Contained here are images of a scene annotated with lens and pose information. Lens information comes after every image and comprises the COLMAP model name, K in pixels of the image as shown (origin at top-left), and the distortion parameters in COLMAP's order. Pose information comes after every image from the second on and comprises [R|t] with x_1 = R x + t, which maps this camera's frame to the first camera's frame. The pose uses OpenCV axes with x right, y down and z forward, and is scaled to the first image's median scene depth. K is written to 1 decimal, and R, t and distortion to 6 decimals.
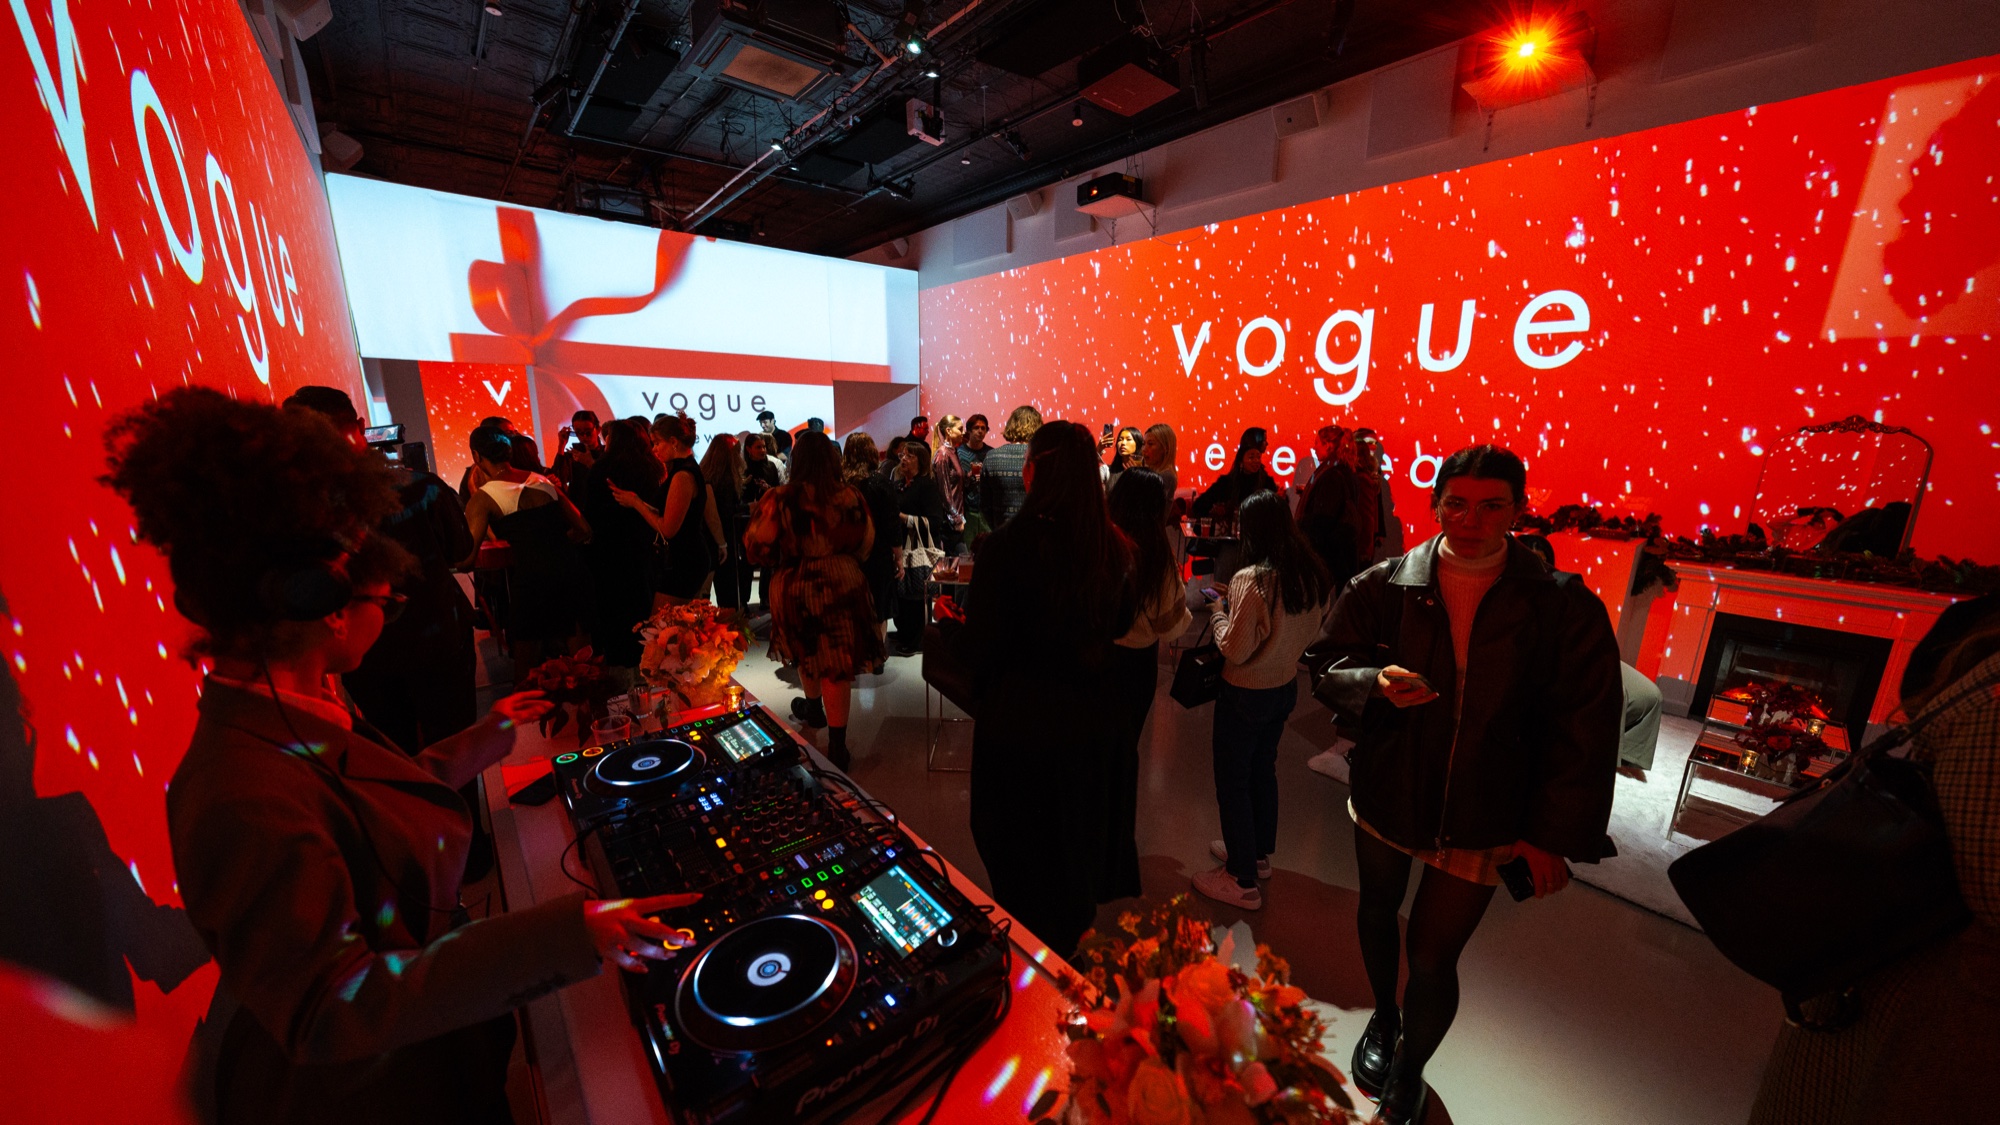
lens RADIAL K [[682.0, 0, 1006.5], [0, 682.0, 568.1], [0, 0, 1]] dist [-0.000520, 0.000040]
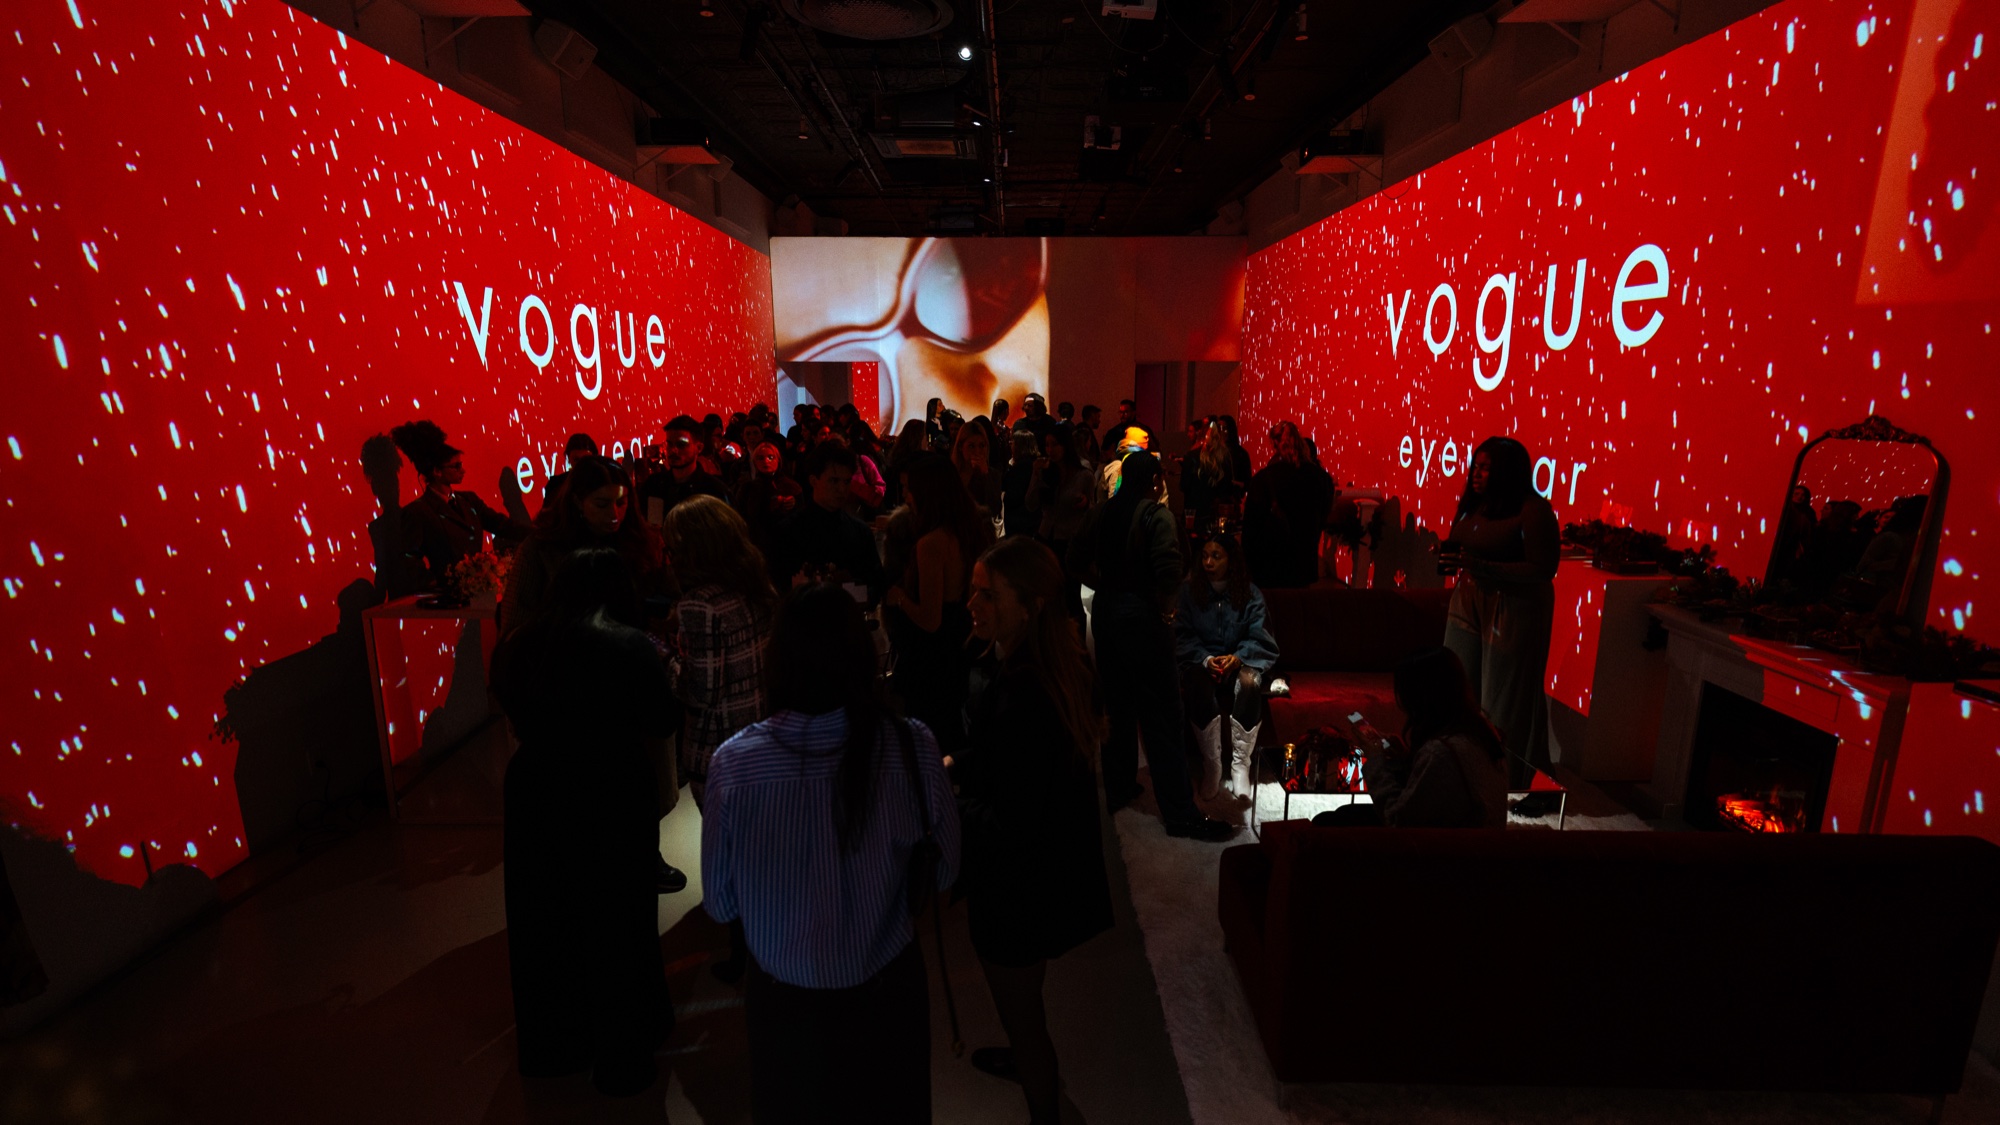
lens RADIAL K [[906.1, 0, 1005.6], [0, 906.1, 567.5], [0, 0, 1]] dist [0.001122, 0.000380]
pose [[0.769113, 0.114116, -0.628843, 0.732616], [-0.126683, 0.991628, 0.025010, 0.009649], [0.626432, 0.060428, 0.777130, -0.161156]]
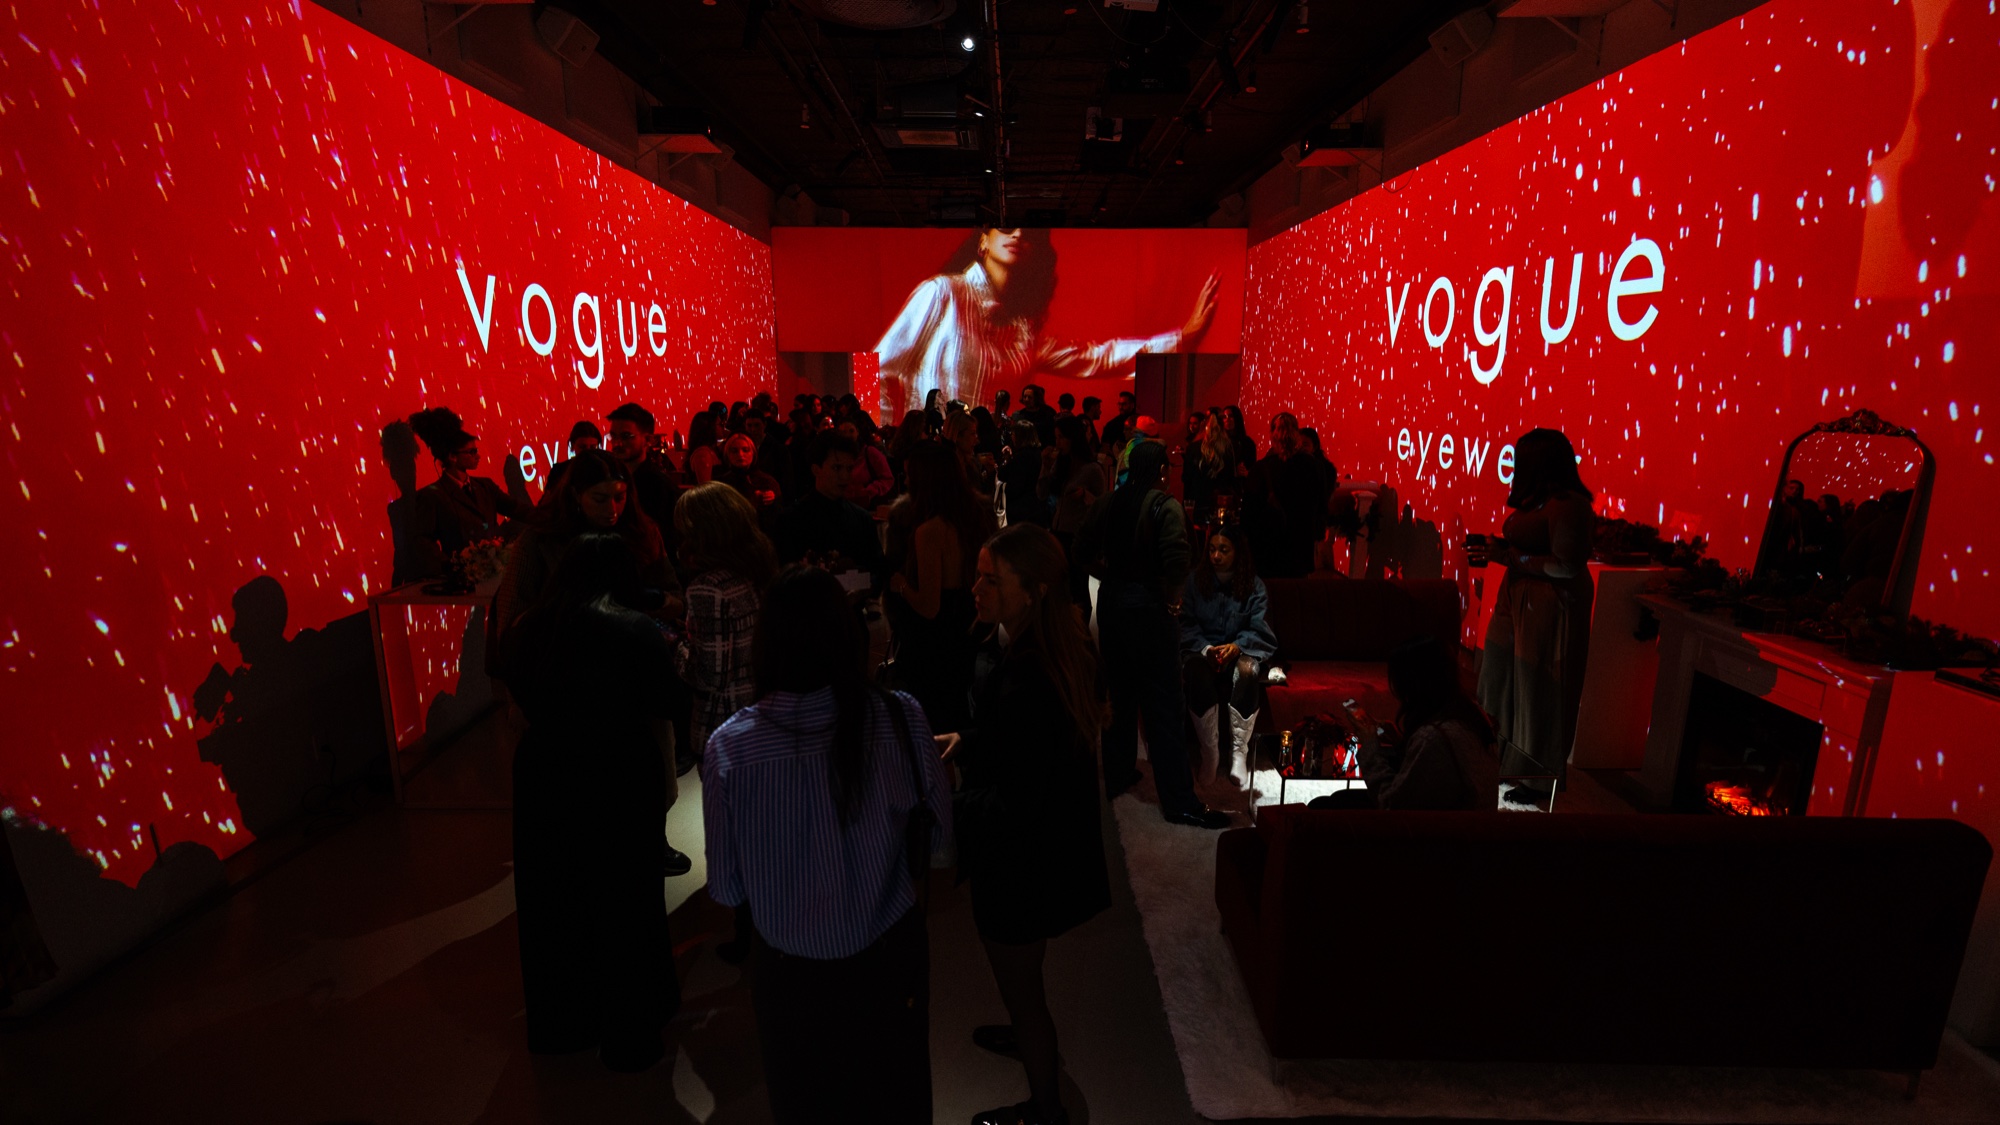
lens RADIAL K [[905.2, 0, 1011.0], [0, 905.2, 565.9], [0, 0, 1]] dist [0.003070, 0.000034]
pose [[0.772753, 0.121679, -0.622935, 0.736192], [-0.130230, 0.990967, 0.032018, 0.011427], [0.621203, 0.056383, 0.781618, -0.167427]]
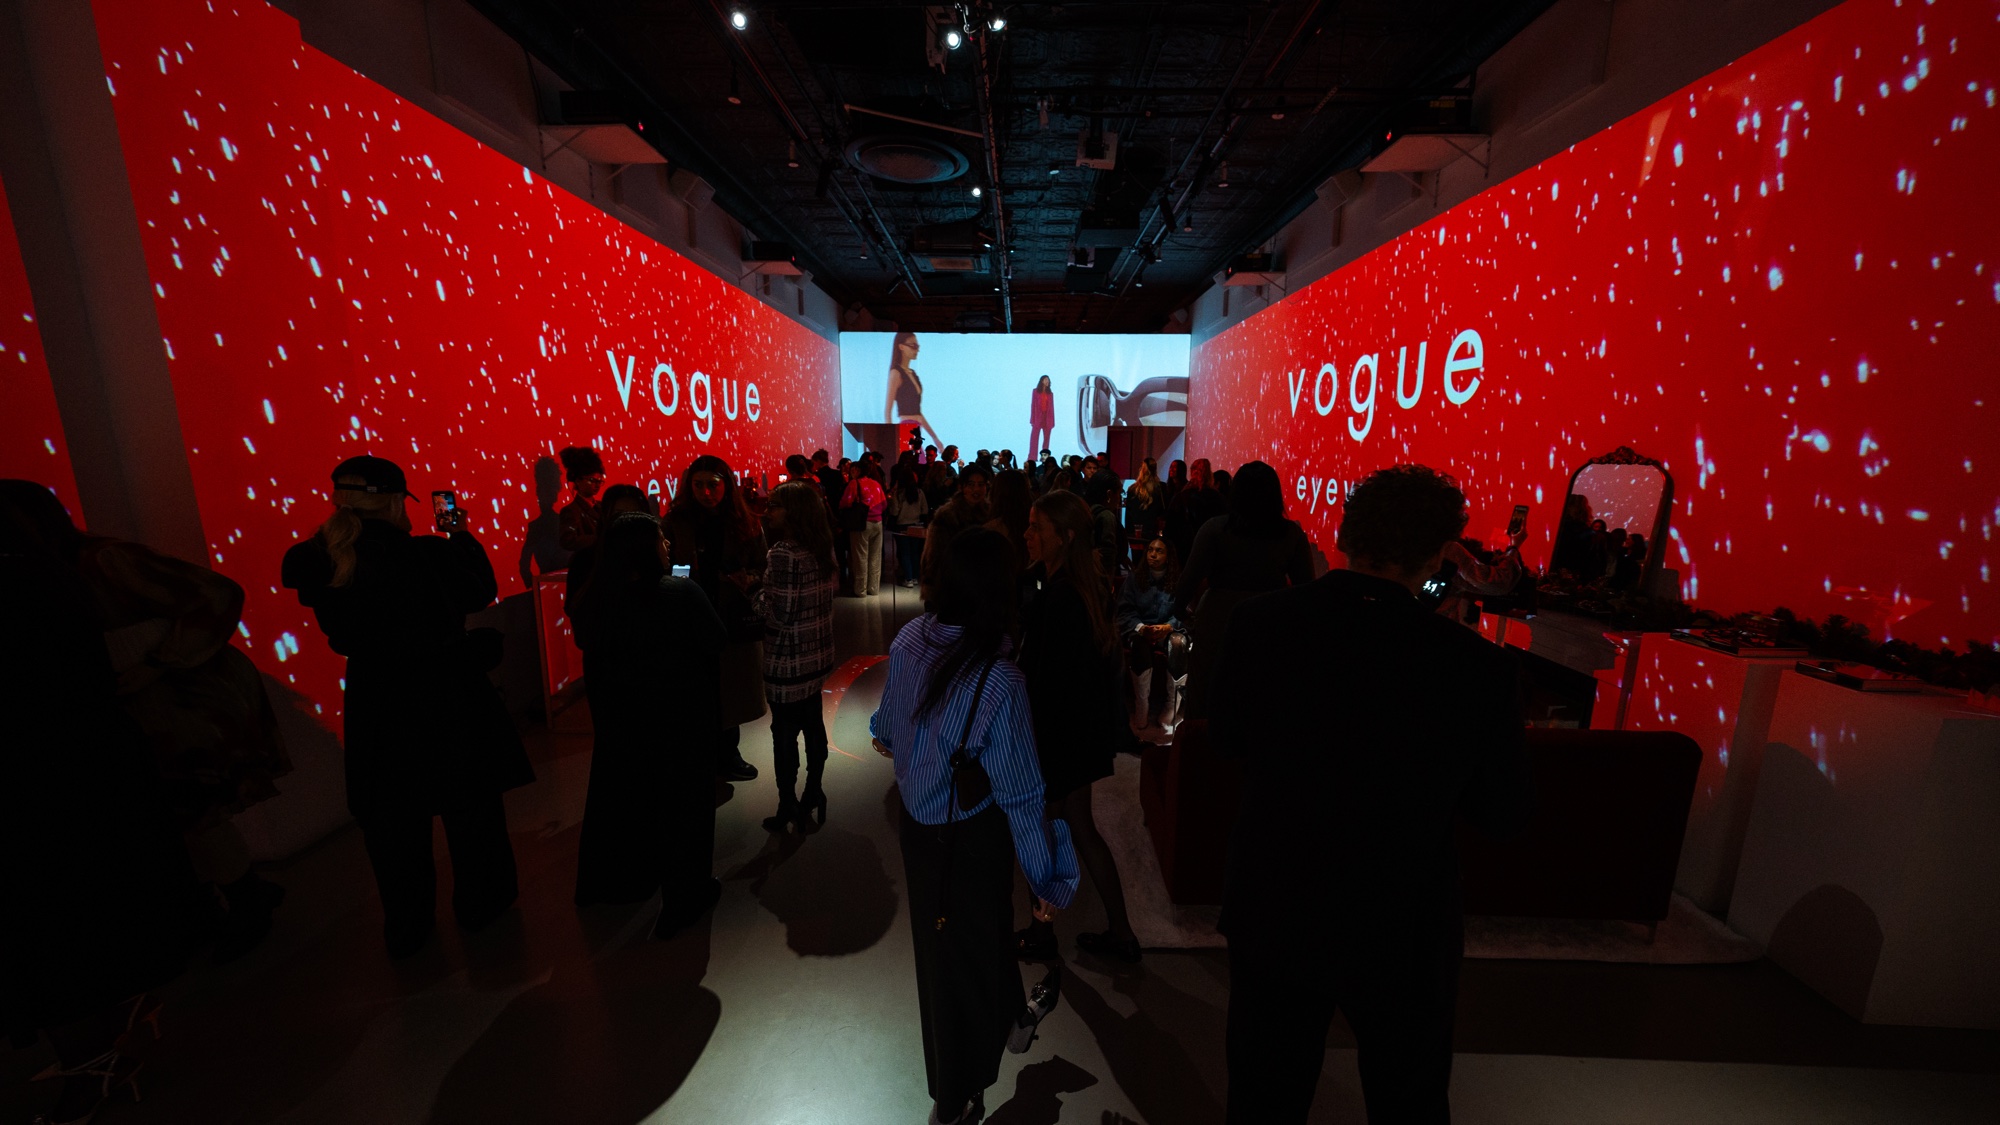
lens RADIAL K [[682.0, 0, 1006.5], [0, 682.0, 568.1], [0, 0, 1]] dist [-0.000520, 0.000040]
pose [[0.758362, 0.106231, -0.643119, 0.769753], [-0.140438, 0.990087, -0.002059, 0.041290], [0.636526, 0.091880, 0.765763, -0.164672]]
